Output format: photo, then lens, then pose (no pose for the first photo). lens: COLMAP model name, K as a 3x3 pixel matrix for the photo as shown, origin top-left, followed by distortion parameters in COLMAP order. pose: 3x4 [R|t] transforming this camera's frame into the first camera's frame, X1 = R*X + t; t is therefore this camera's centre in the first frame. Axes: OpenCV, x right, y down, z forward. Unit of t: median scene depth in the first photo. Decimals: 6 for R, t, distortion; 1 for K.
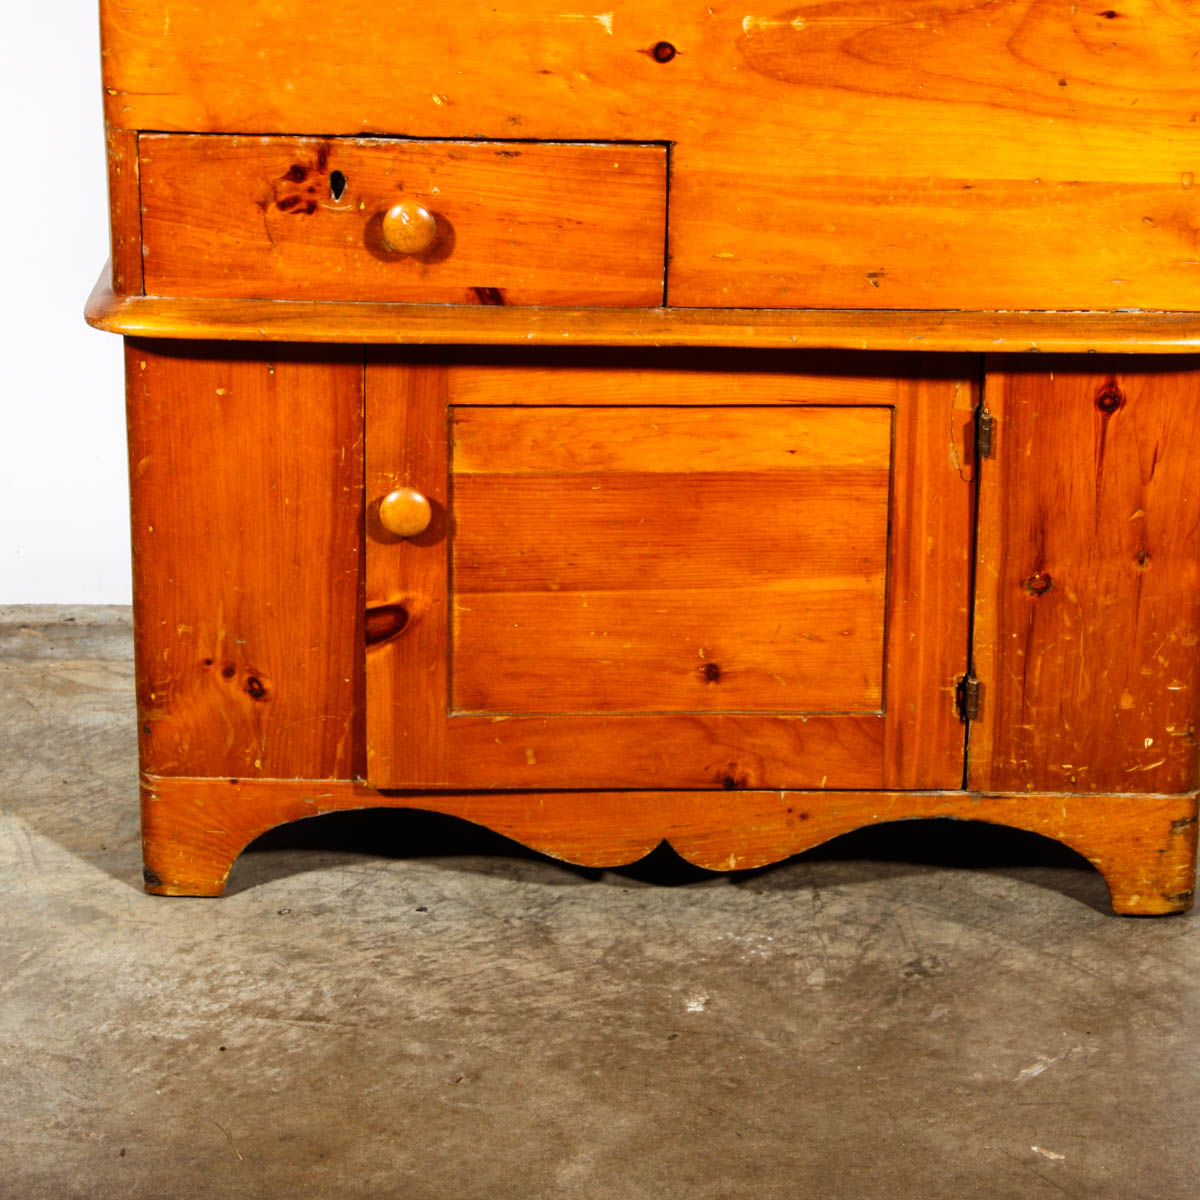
lens RADIAL K [[3699.3, 0, 574.7], [0, 3699.3, 599.9], [0, 0, 1]] dist [0.490704, 0.000000]
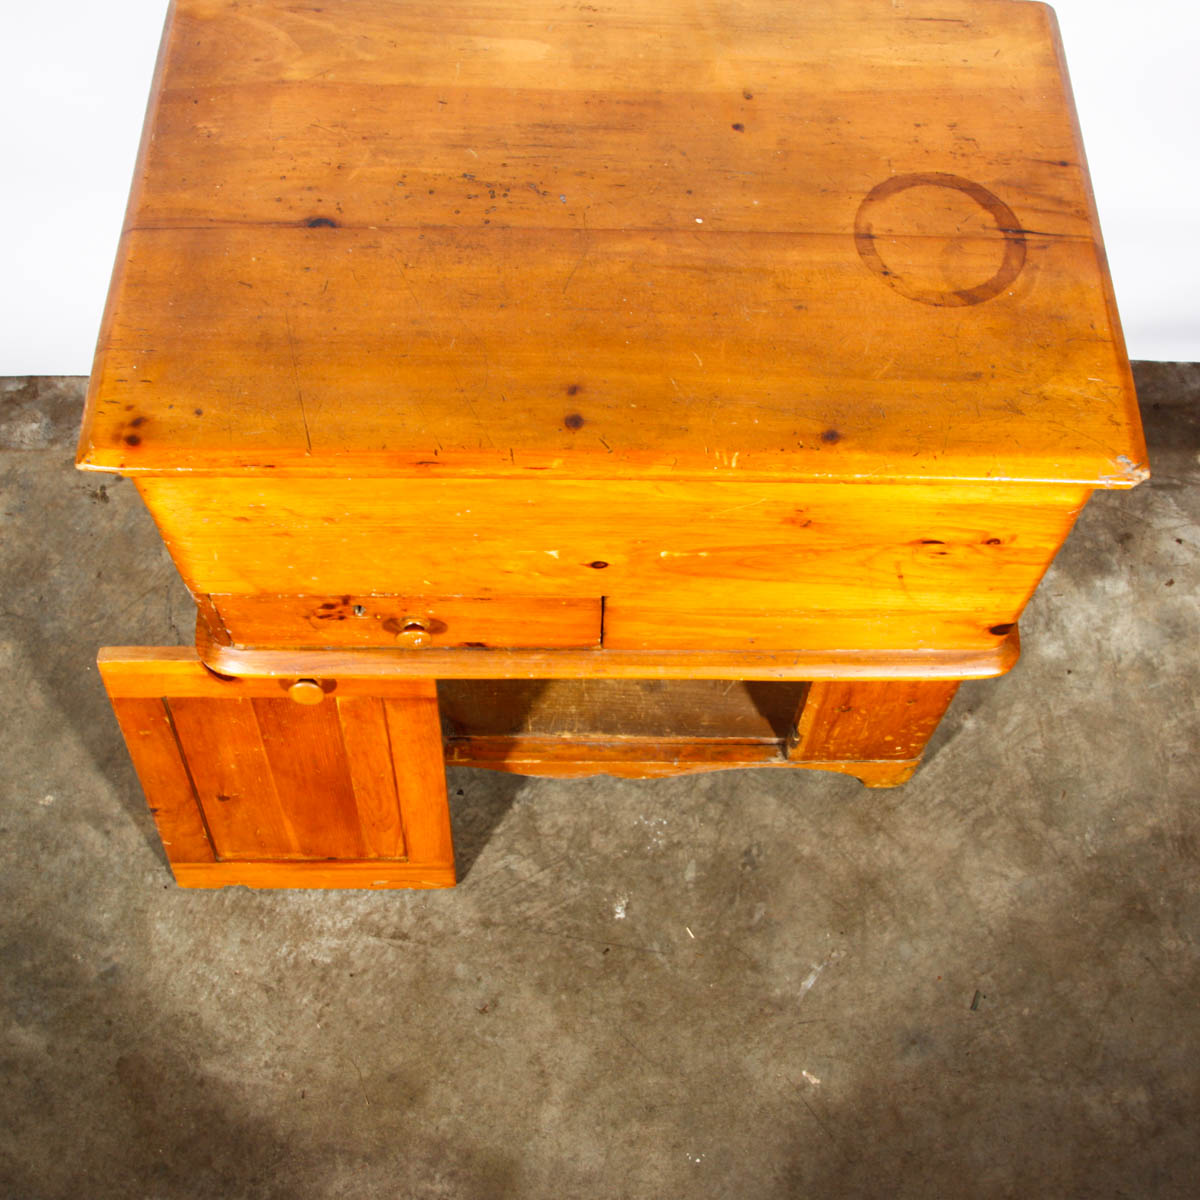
lens RADIAL K [[1505.6, 0, 595.8], [0, 1505.6, 588.9], [0, 0, 1]] dist [-0.130769, 0.000000]
pose [[0.999912, -0.012136, 0.005344, 0.019400], [0.005203, 0.729733, 0.683713, -0.485380], [-0.012197, -0.683625, 0.729732, 0.603150]]
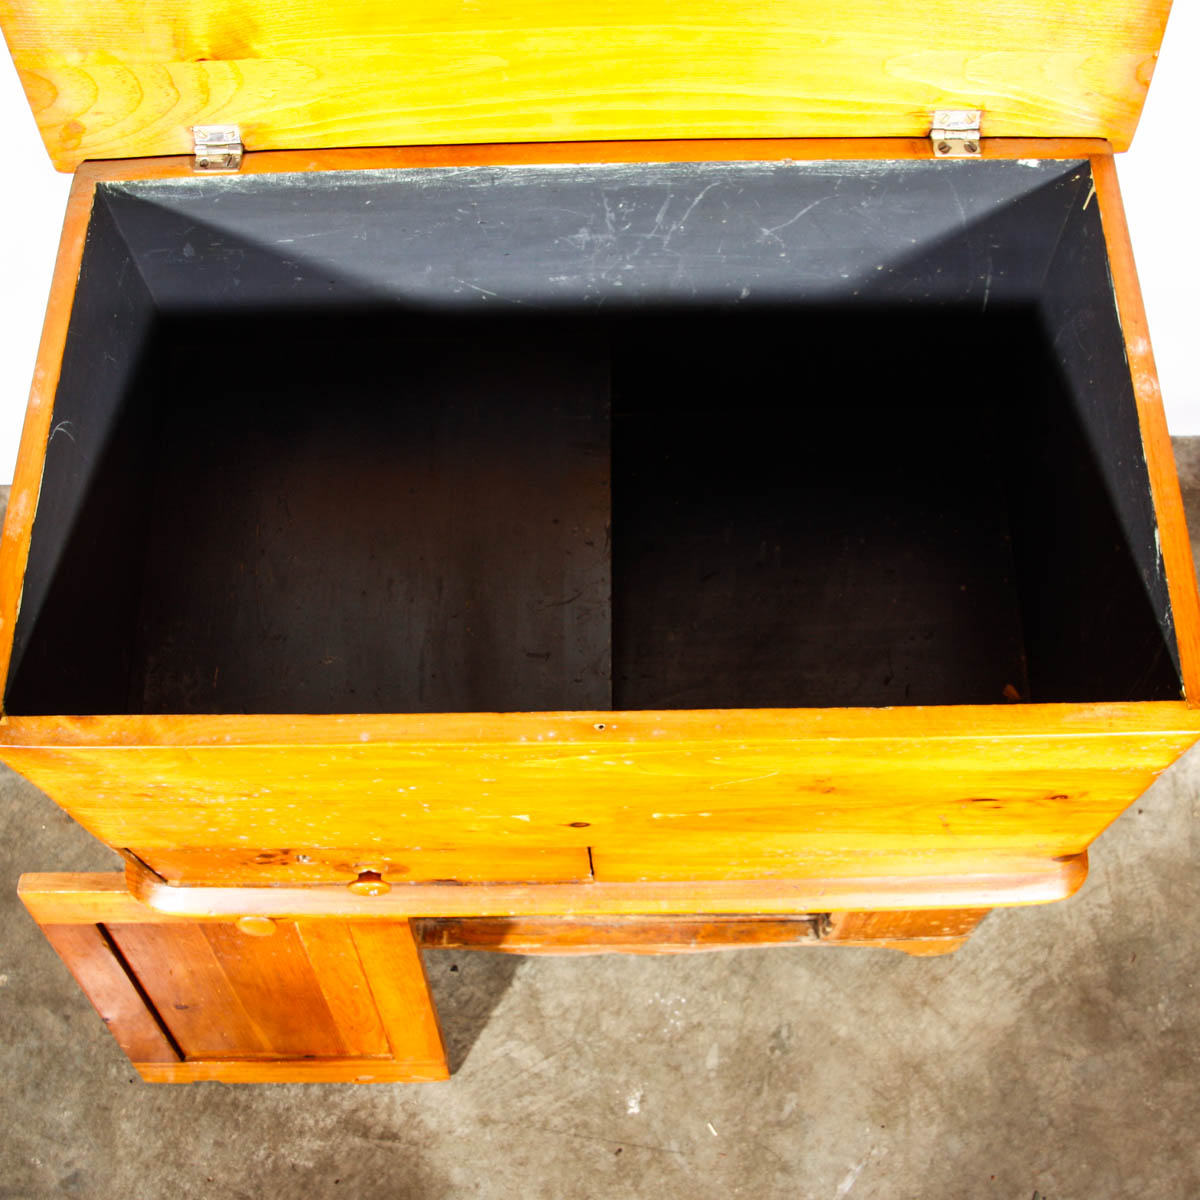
lens RADIAL K [[1505.6, 0, 594.6], [0, 1505.6, 601.7], [0, 0, 1]] dist [-0.130769, 0.000000]
pose [[0.998994, -0.033223, -0.030134, 0.042257], [0.044762, 0.695577, 0.717056, -0.488193], [-0.002862, -0.717683, 0.696364, 0.731857]]
